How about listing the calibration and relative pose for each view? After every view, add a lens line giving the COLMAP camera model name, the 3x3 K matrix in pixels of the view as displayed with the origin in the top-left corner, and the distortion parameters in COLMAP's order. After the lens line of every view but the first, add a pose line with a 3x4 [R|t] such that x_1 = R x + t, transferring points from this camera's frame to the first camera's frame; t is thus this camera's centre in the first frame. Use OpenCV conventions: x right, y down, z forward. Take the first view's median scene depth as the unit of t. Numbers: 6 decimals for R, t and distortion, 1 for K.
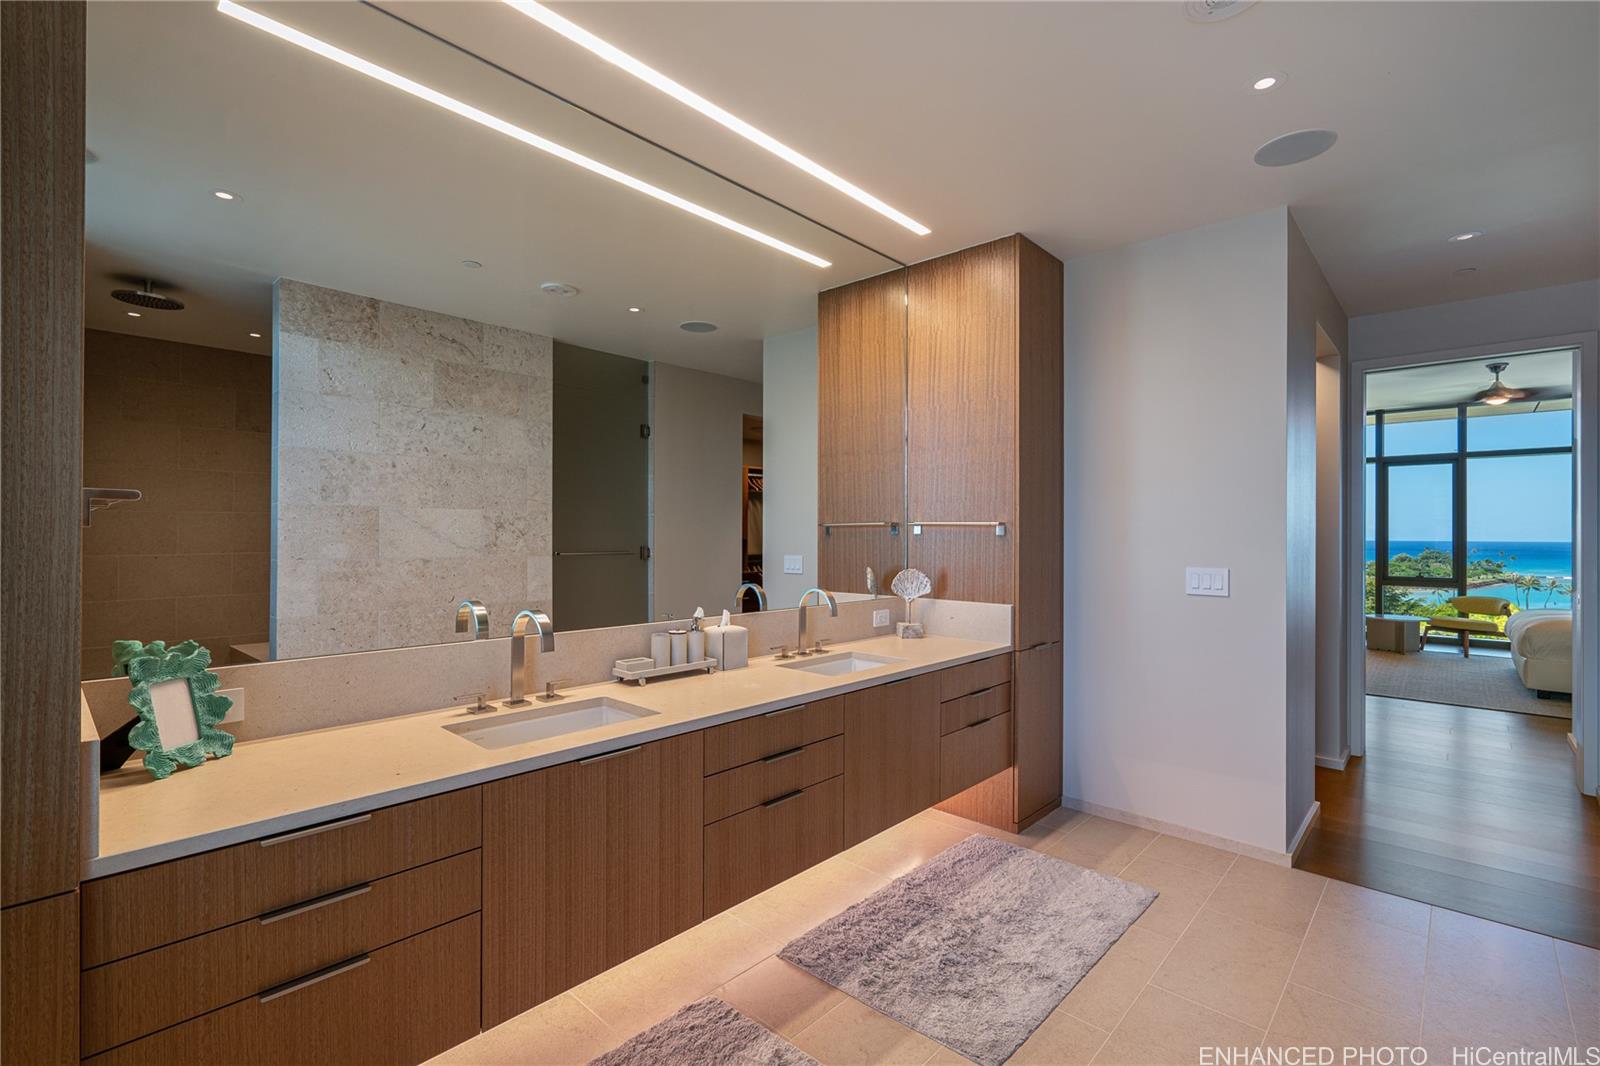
lens RADIAL K [[723.2, 0, 800.8], [0, 723.2, 534.4], [0, 0, 1]] dist [0.000556, 0.000025]
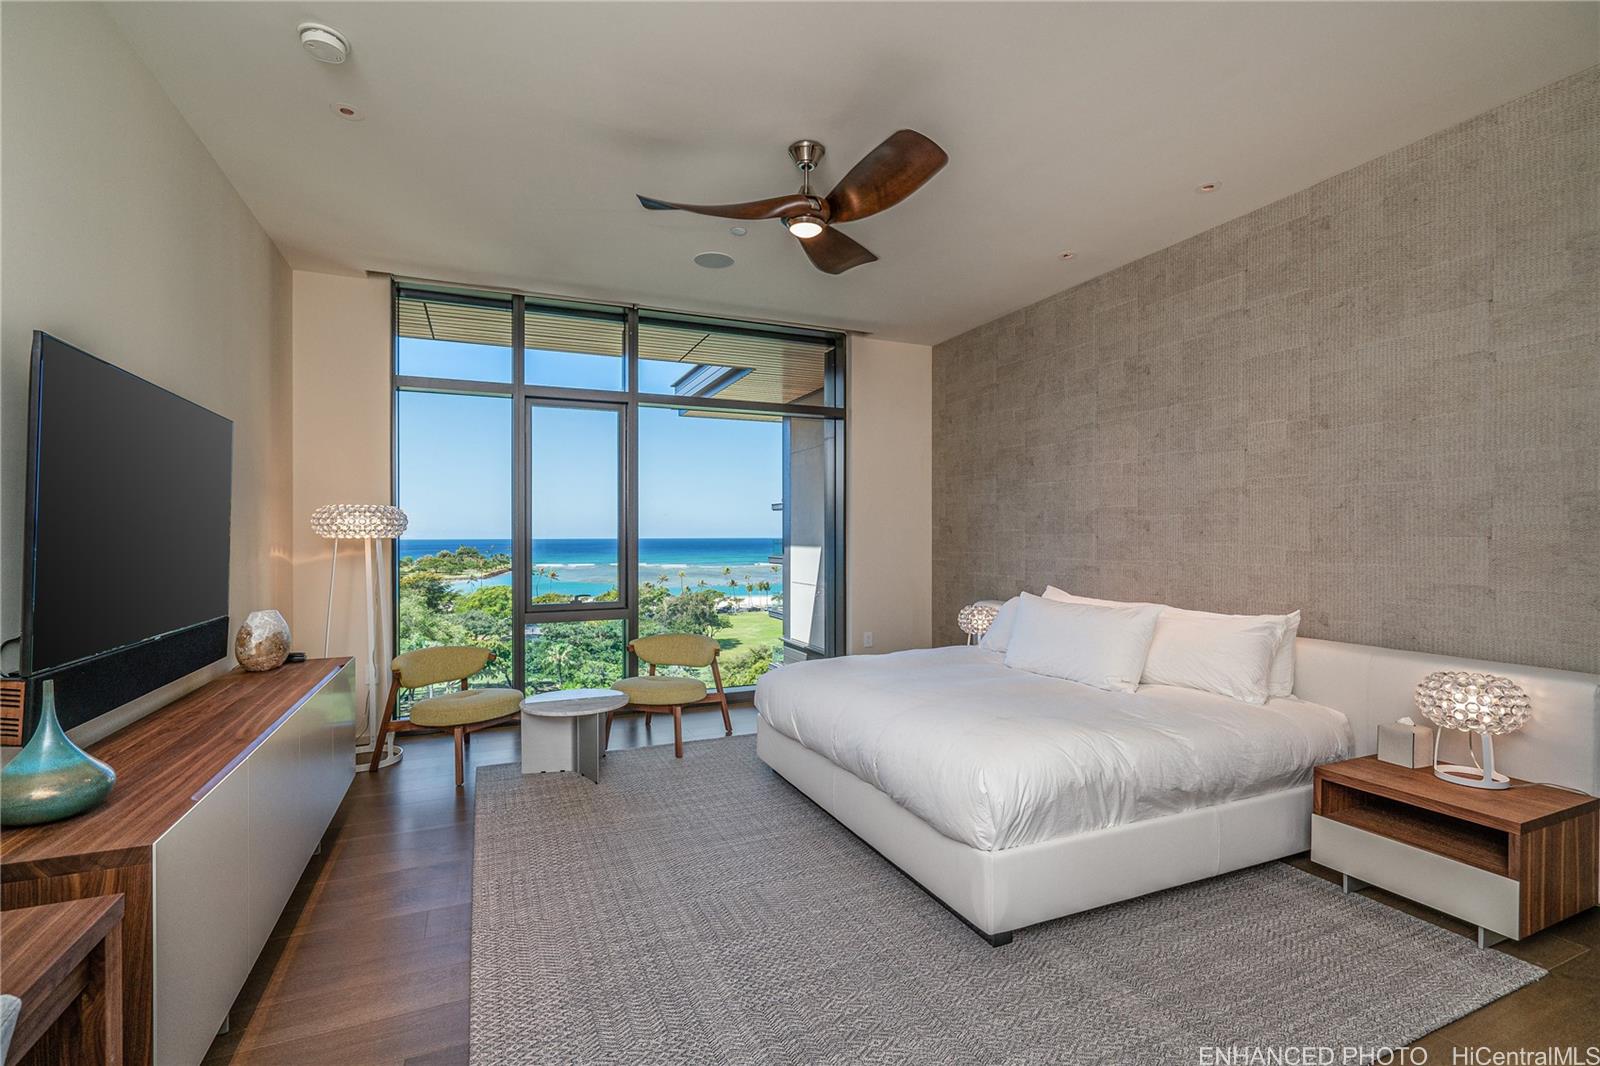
lens RADIAL K [[723.2, 0, 799.0], [0, 723.2, 537.4], [0, 0, 1]] dist [0.000556, 0.000025]
pose [[0.409006, -0.007629, 0.912500, 0.421357], [0.004072, 0.999970, 0.006535, 0.001633], [-0.912522, 0.001043, 0.409025, 0.623588]]
